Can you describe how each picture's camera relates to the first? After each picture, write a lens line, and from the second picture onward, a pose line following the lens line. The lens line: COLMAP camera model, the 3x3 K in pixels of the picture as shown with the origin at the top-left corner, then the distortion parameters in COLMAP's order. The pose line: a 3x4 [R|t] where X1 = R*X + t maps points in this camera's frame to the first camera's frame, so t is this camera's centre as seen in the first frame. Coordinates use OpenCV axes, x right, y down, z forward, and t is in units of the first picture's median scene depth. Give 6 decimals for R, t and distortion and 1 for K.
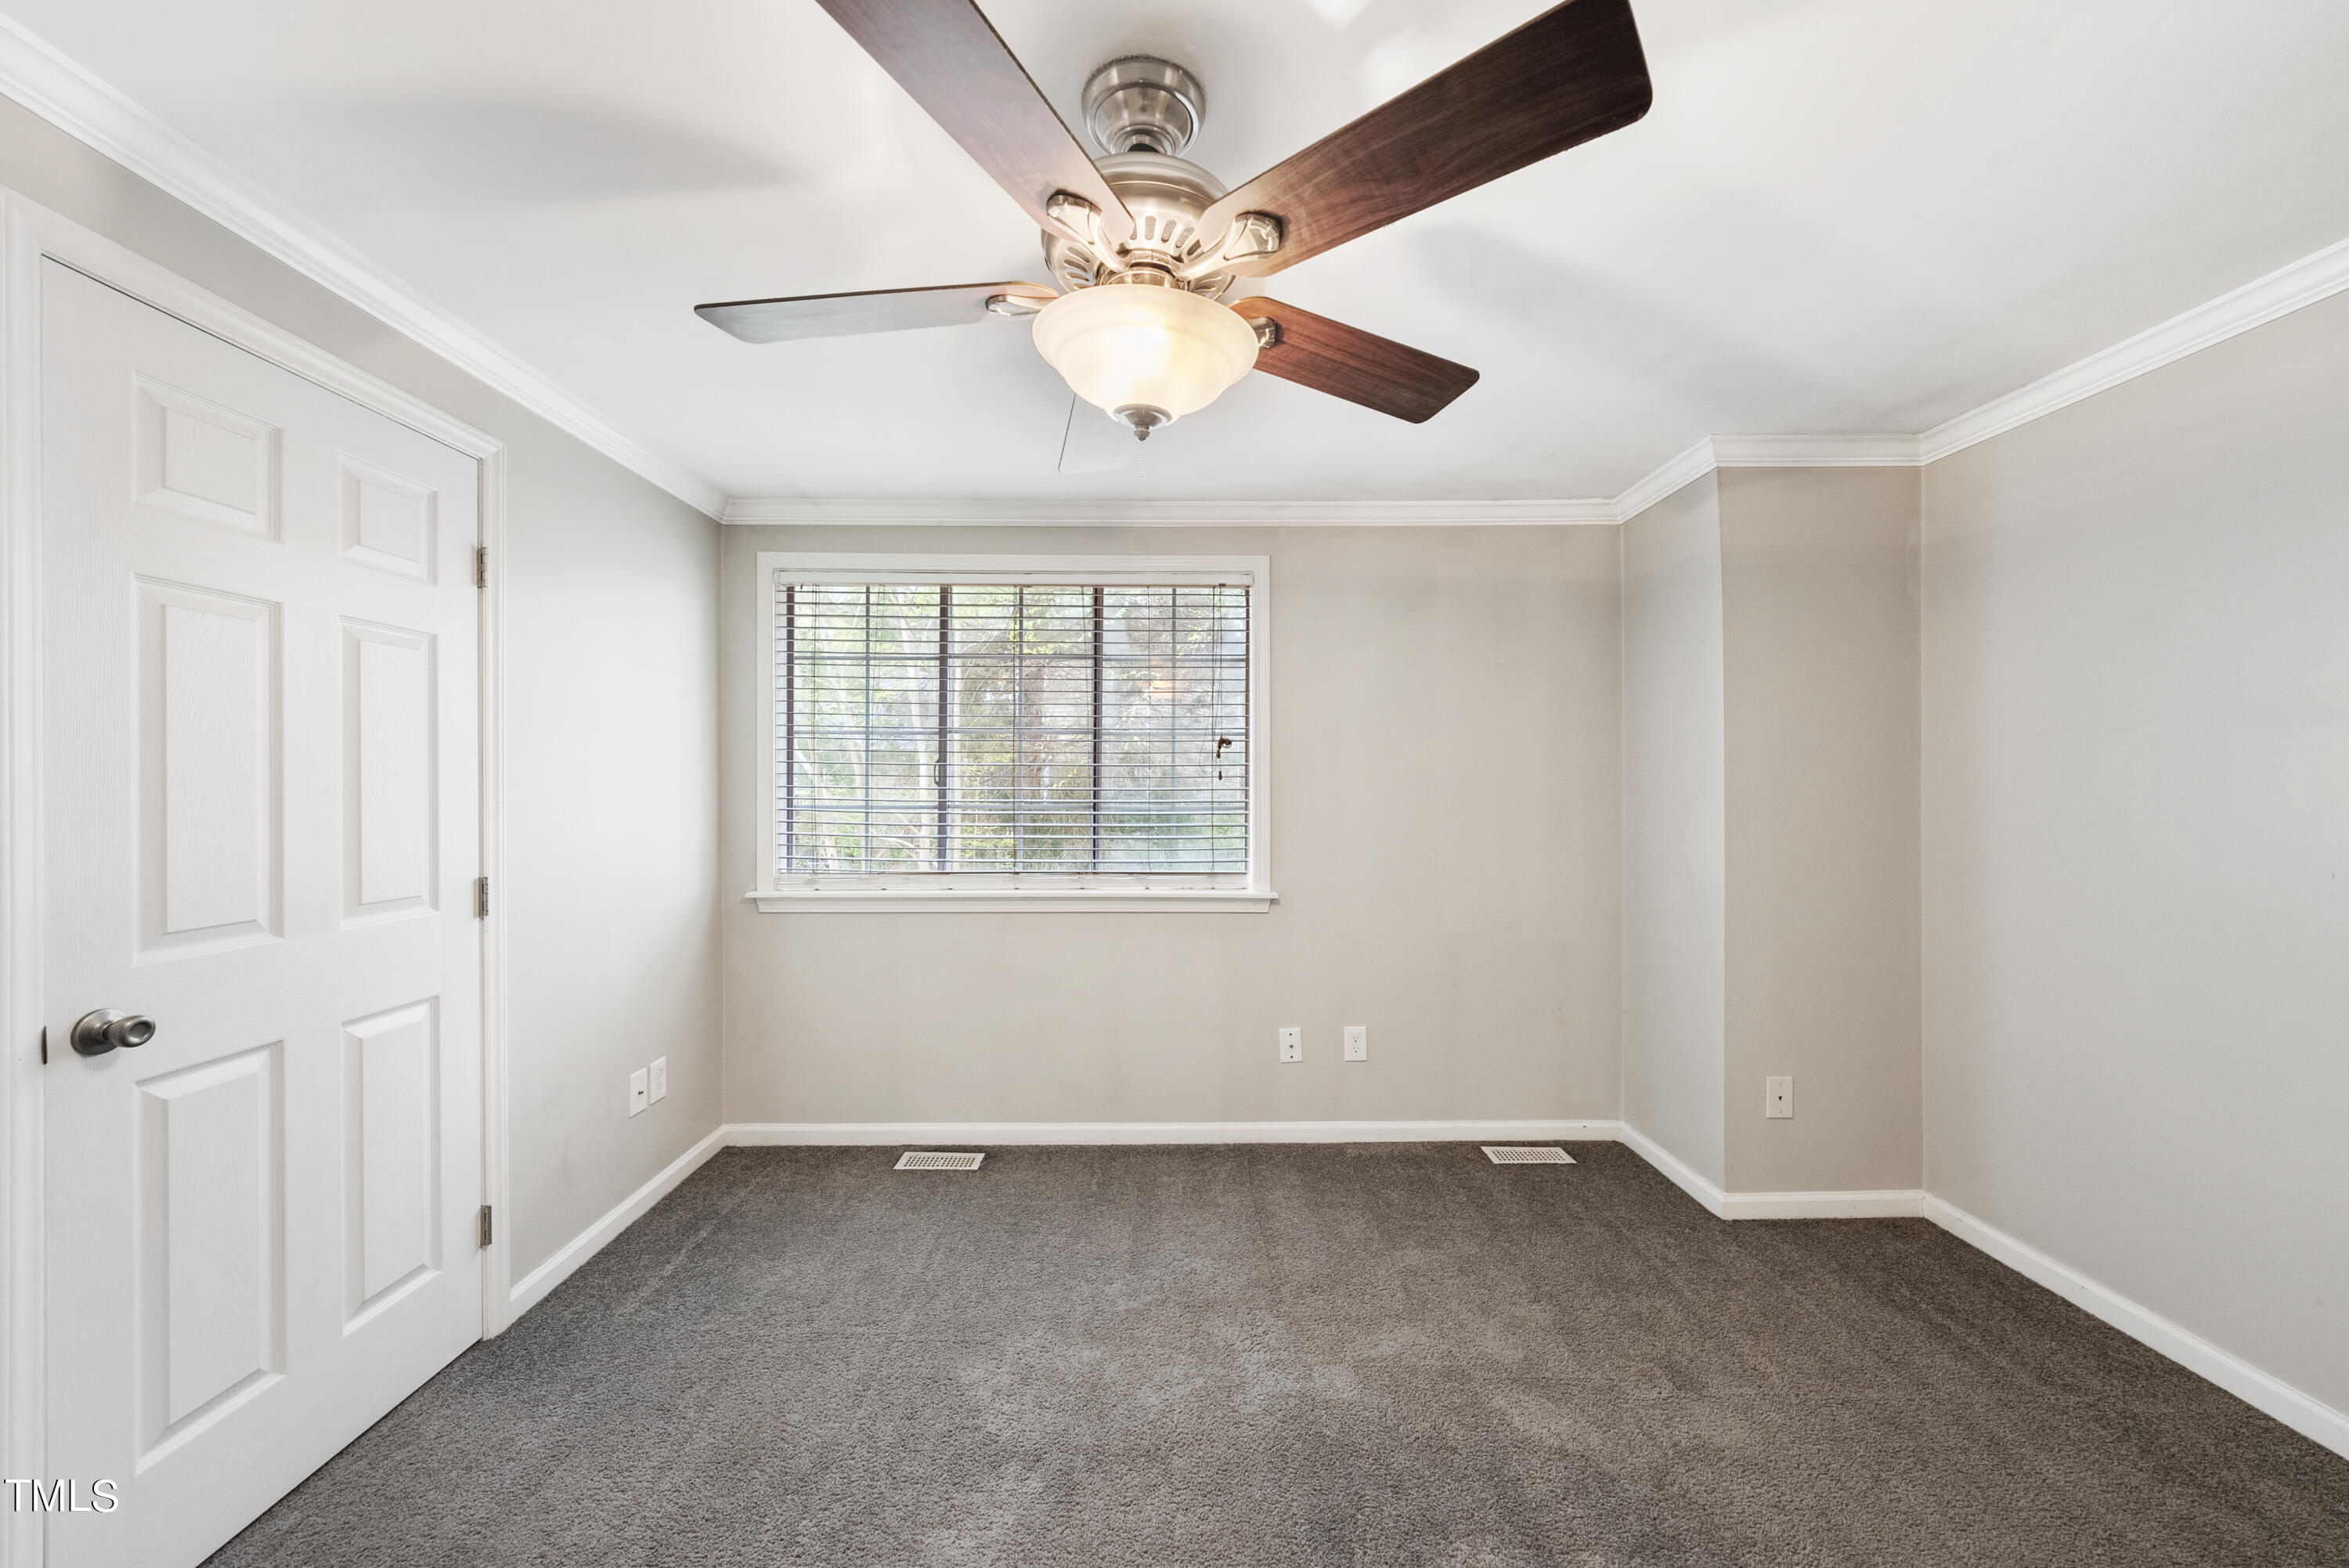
lens RADIAL K [[841.8, 0, 1177.4], [0, 841.8, 794.1], [0, 0, 1]] dist [-0.001076, -0.000081]
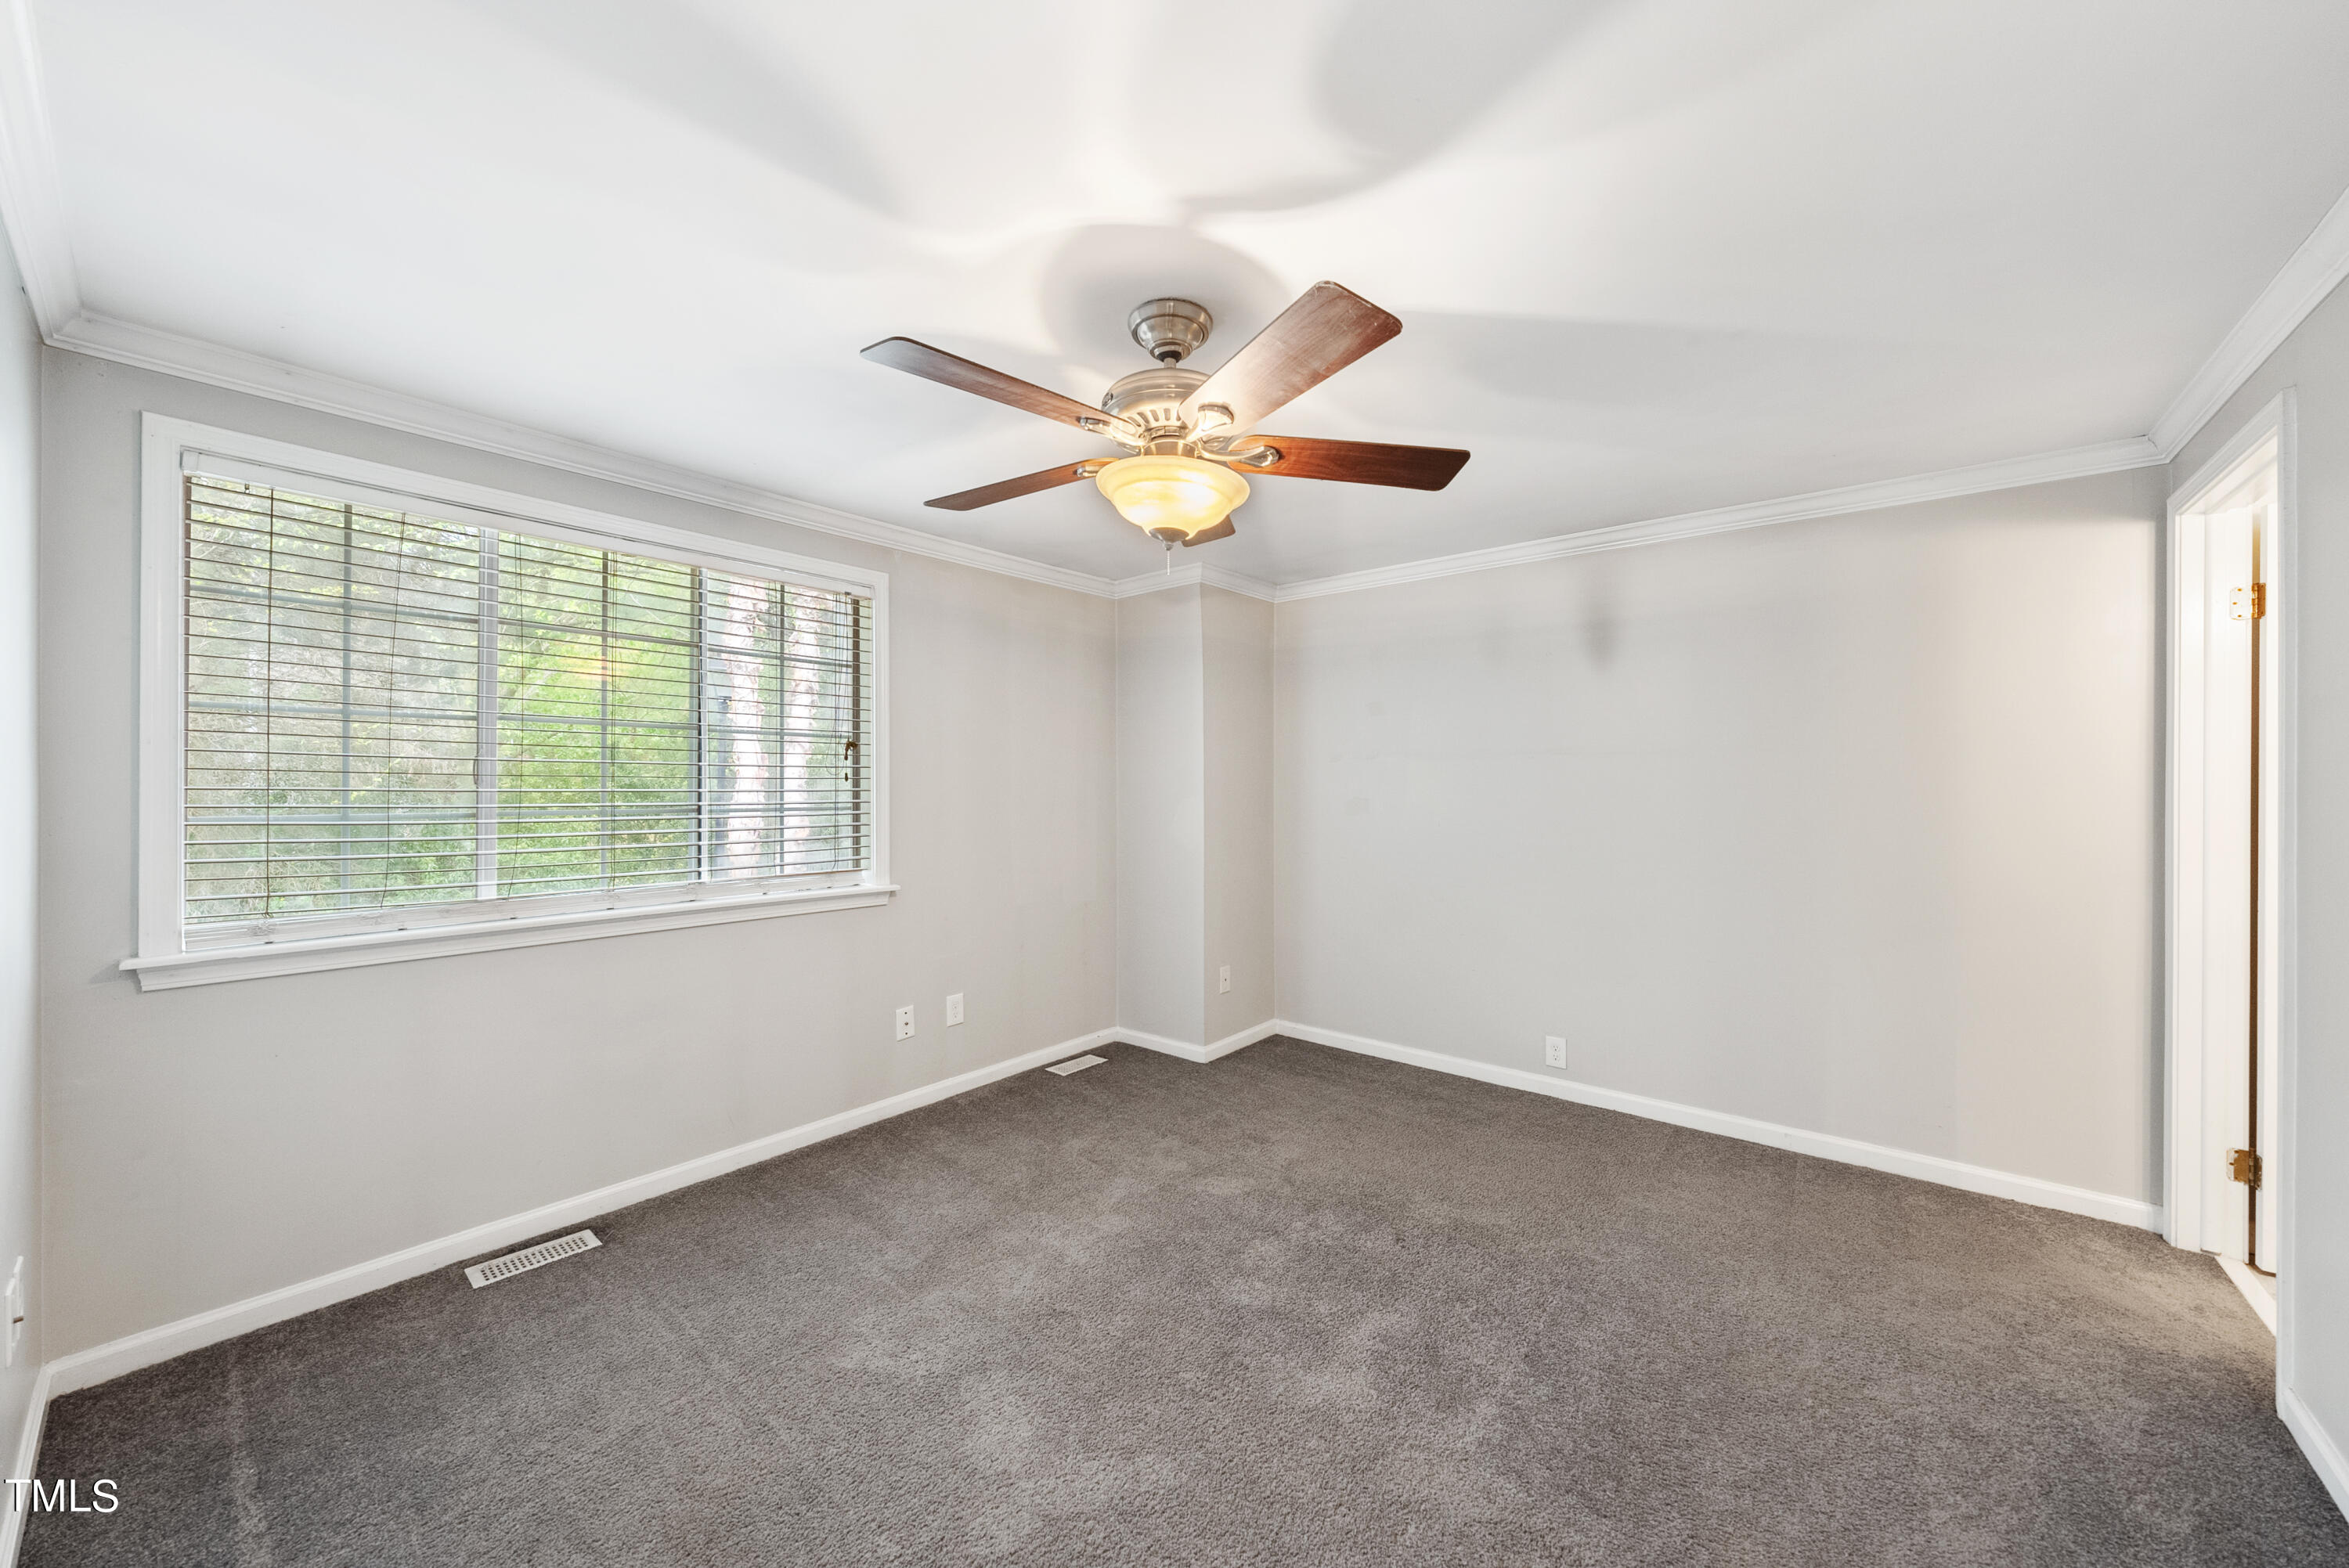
lens RADIAL K [[841.8, 0, 1177.4], [0, 841.8, 794.1], [0, 0, 1]] dist [-0.001076, -0.000081]
pose [[0.649779, -0.008134, 0.760079, -0.532563], [0.005291, 0.999967, 0.006178, -0.006029], [-0.760104, 0.000008, 0.649801, 0.018409]]
